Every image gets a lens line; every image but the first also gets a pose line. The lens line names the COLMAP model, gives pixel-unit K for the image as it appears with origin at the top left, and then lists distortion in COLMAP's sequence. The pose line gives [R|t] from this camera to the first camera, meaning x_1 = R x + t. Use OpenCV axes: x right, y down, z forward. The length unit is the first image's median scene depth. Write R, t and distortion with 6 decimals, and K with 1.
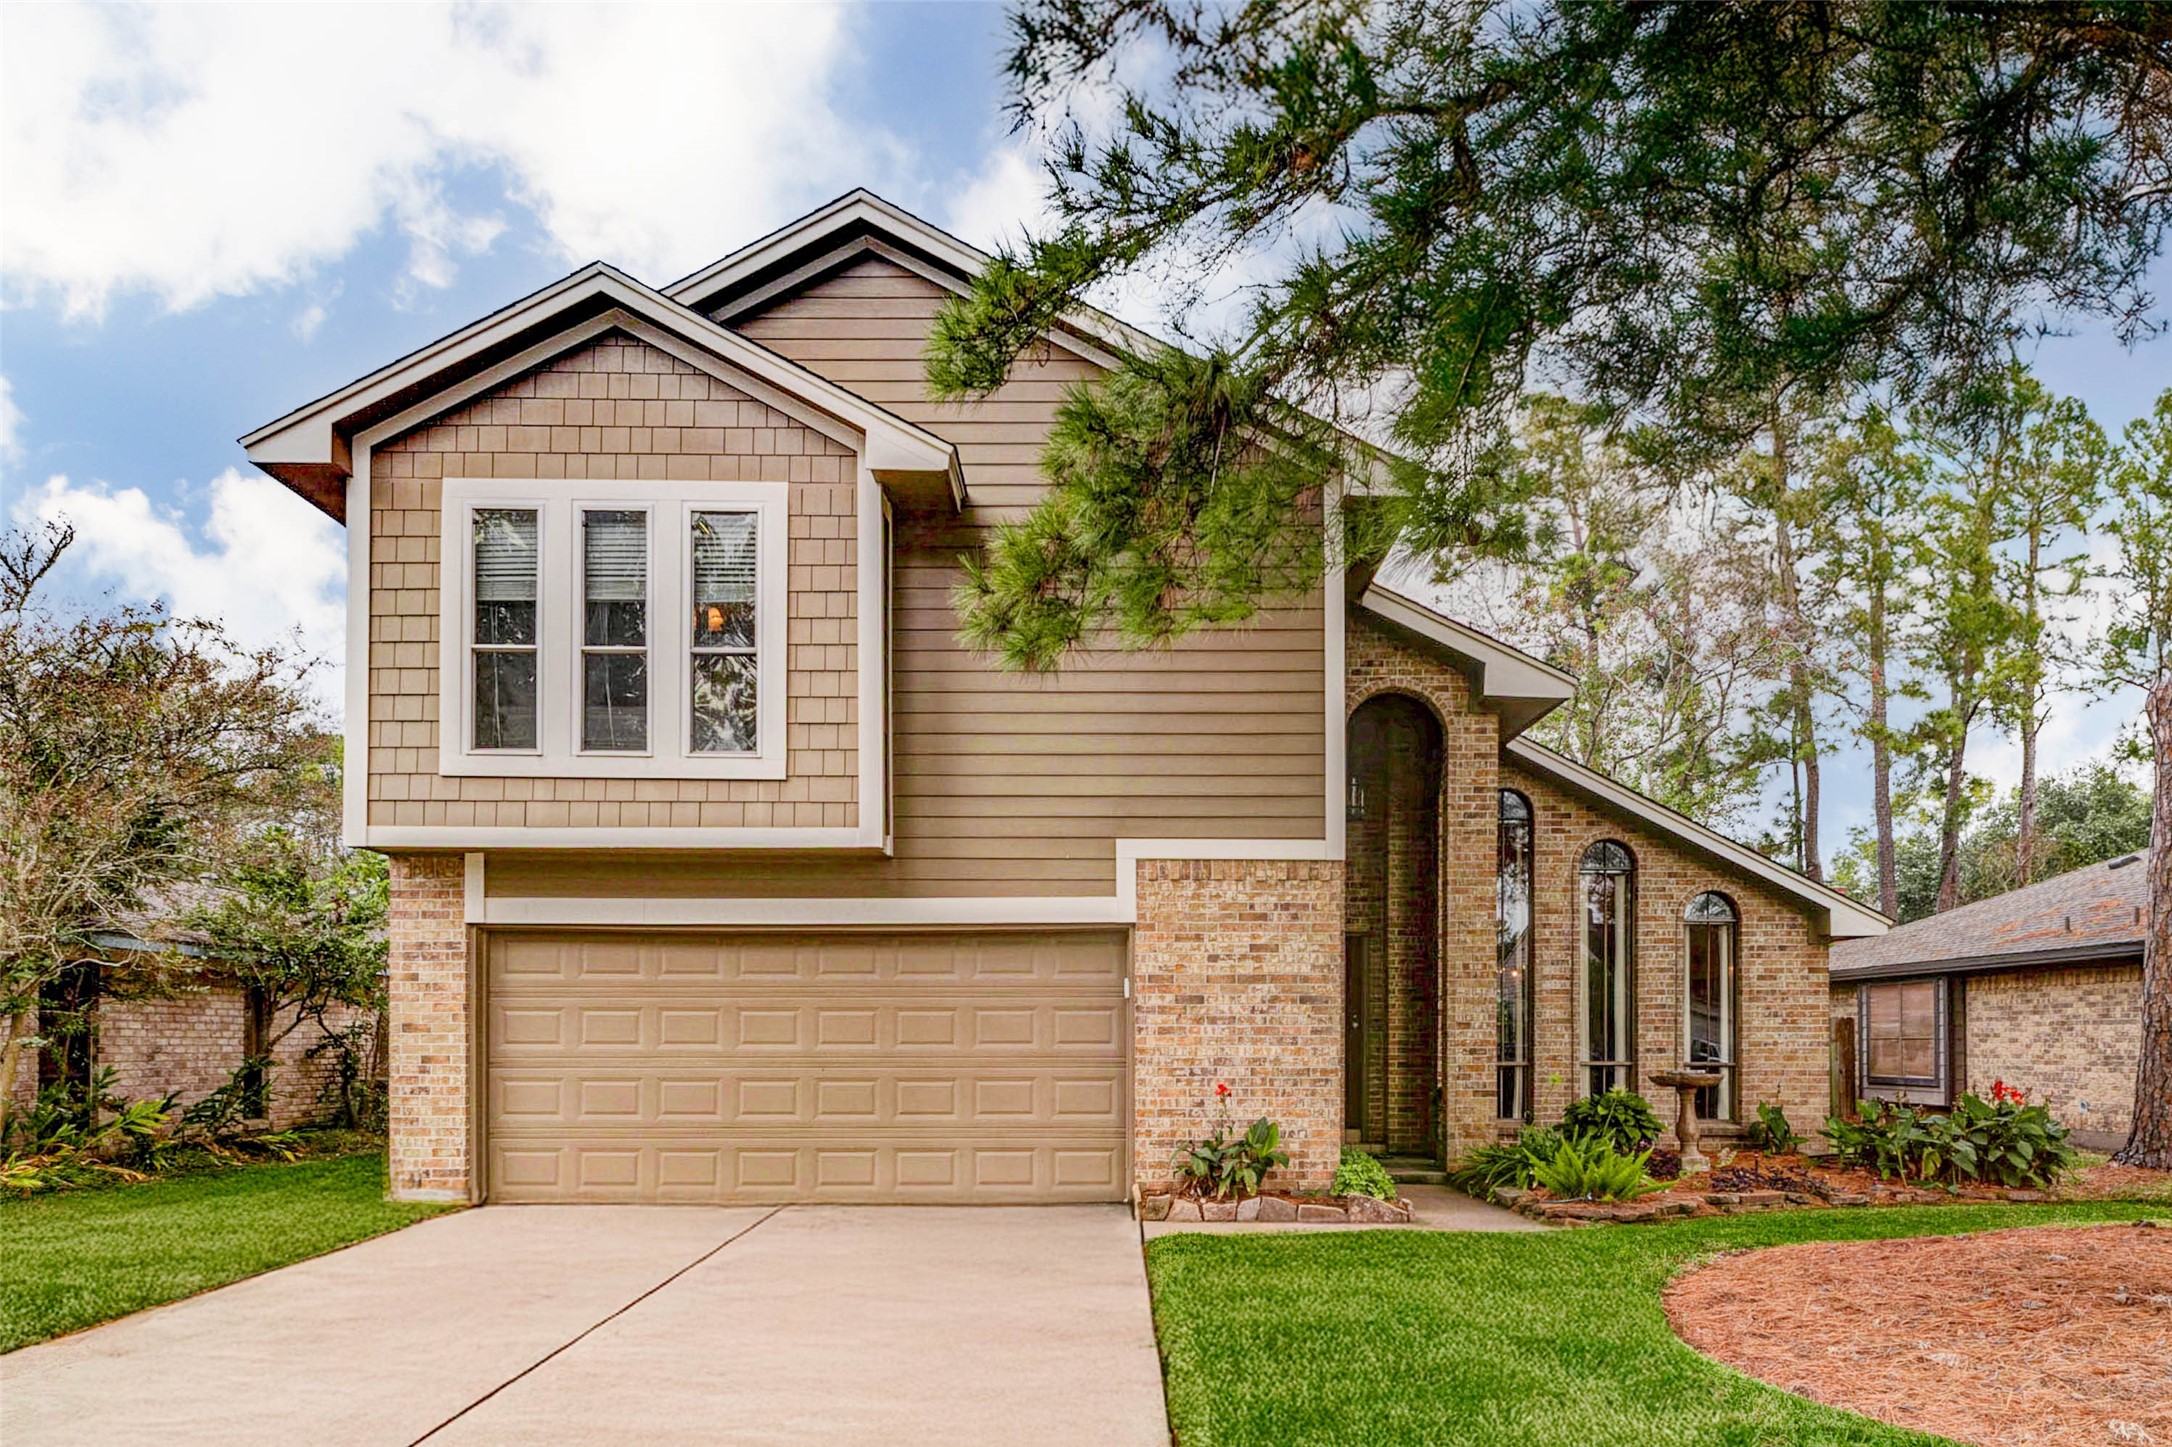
lens RADIAL K [[1154.6, 0, 1084.7], [0, 1154.6, 720.5], [0, 0, 1]] dist [0.026100, -0.002181]
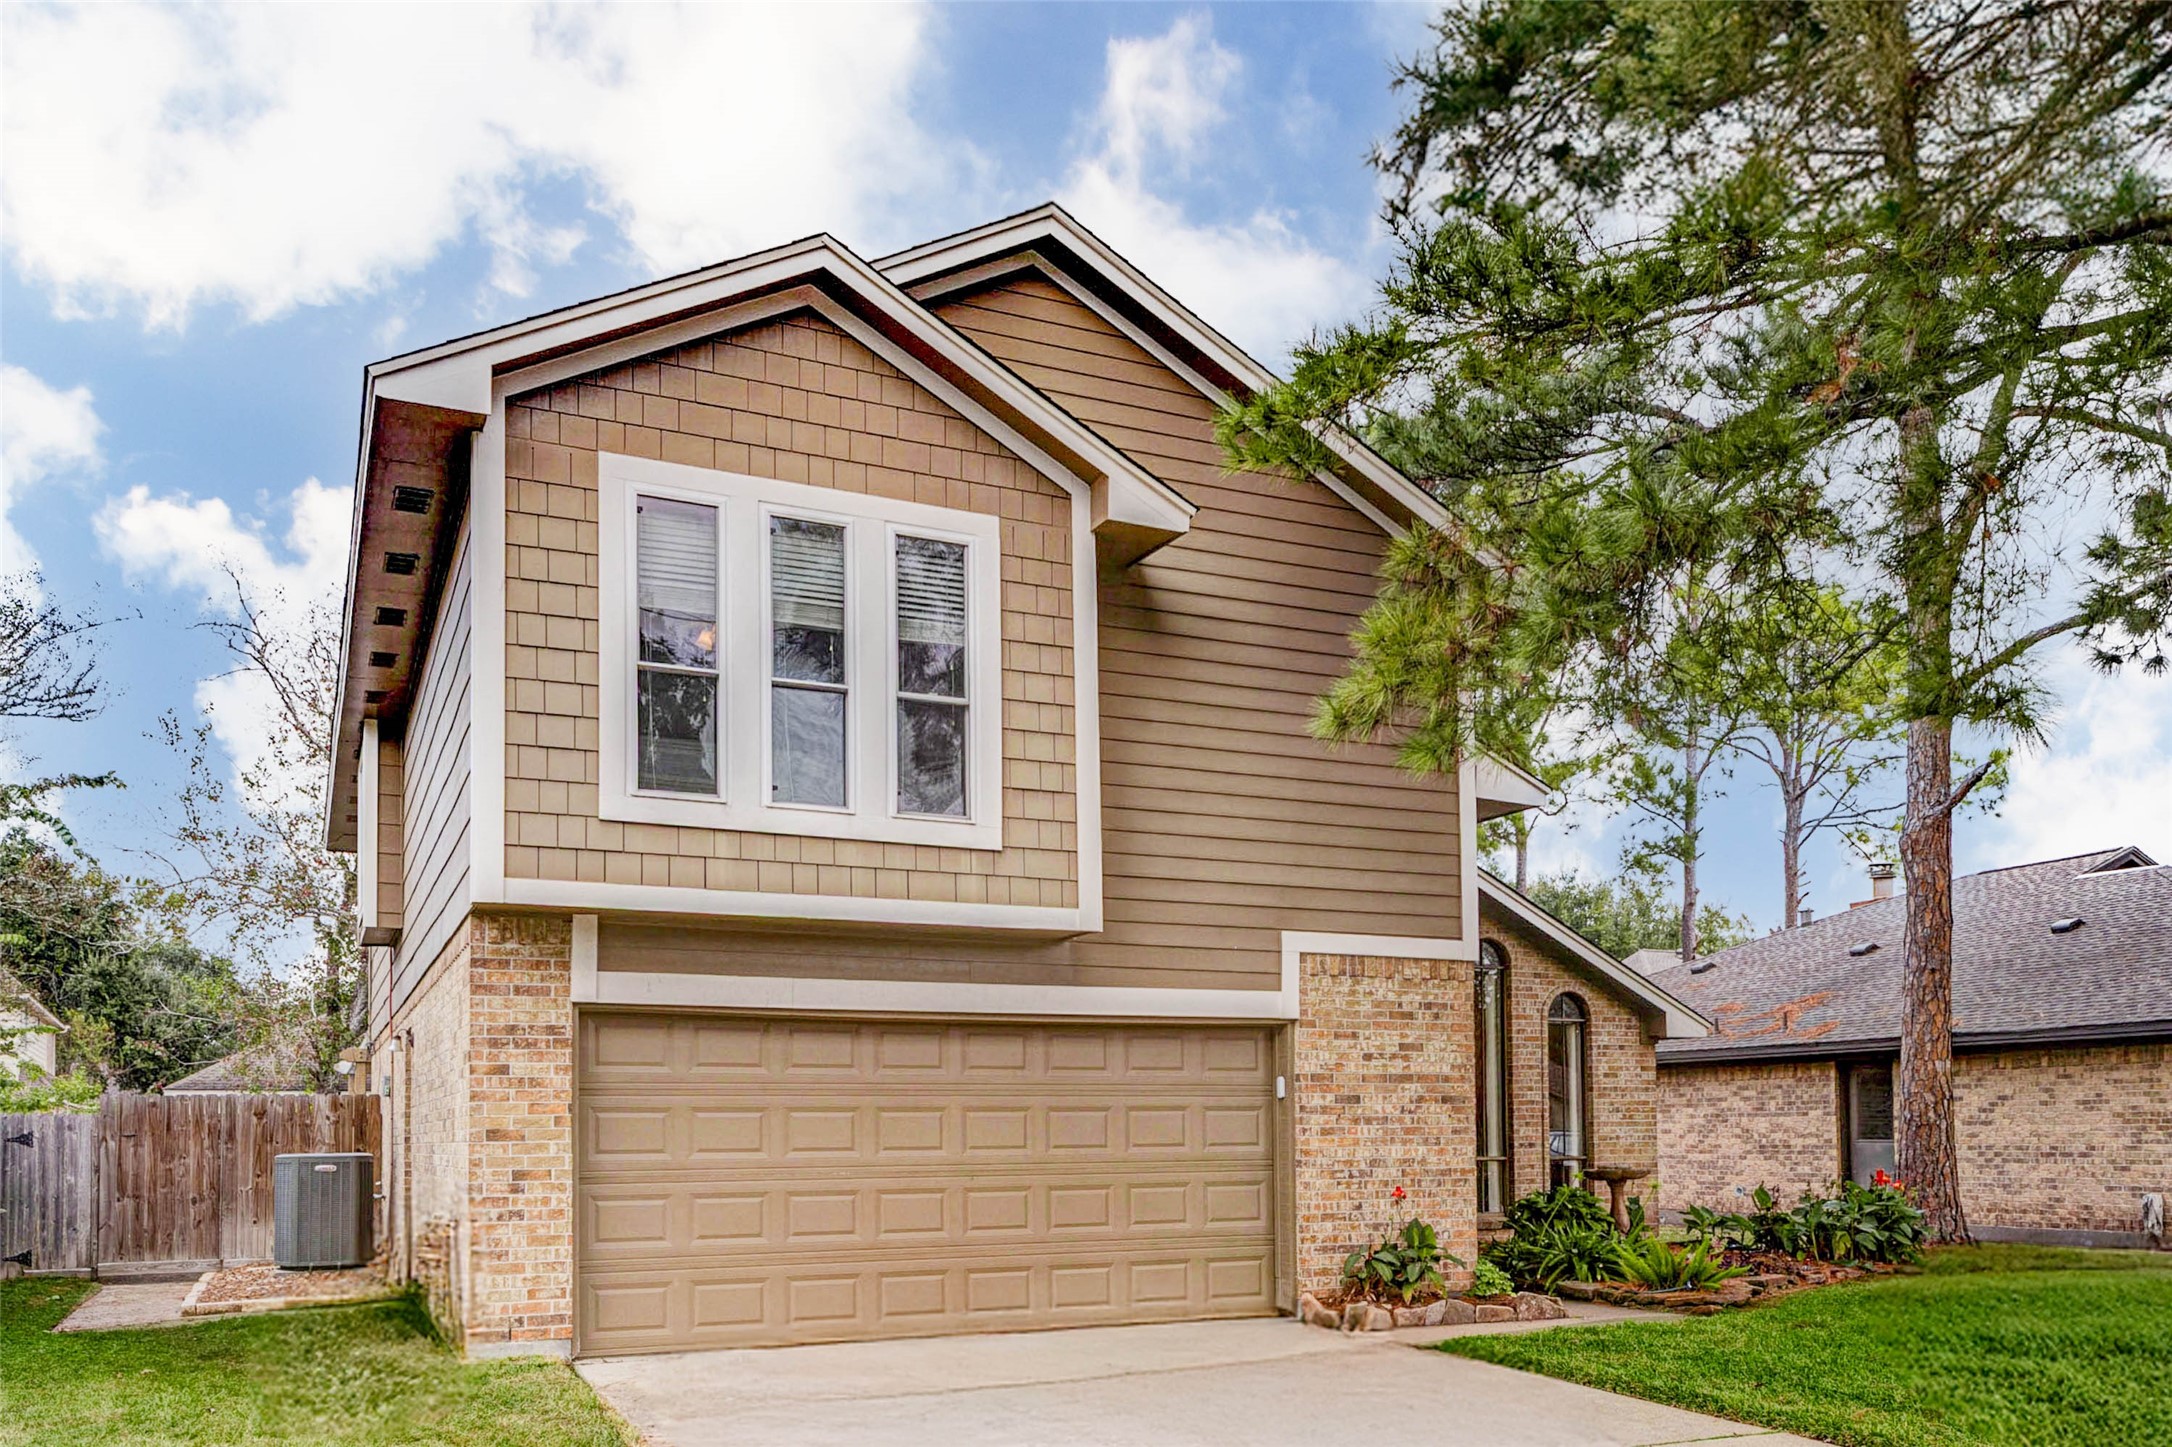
lens RADIAL K [[1343.4, 0, 1084.9], [0, 1343.4, 722.8], [0, 0, 1]] dist [0.034557, 0.003234]
pose [[0.934855, 0.095102, 0.342055, -0.536870], [-0.084469, 0.995369, -0.045886, -0.004755], [-0.344835, 0.014004, 0.938559, 0.000667]]
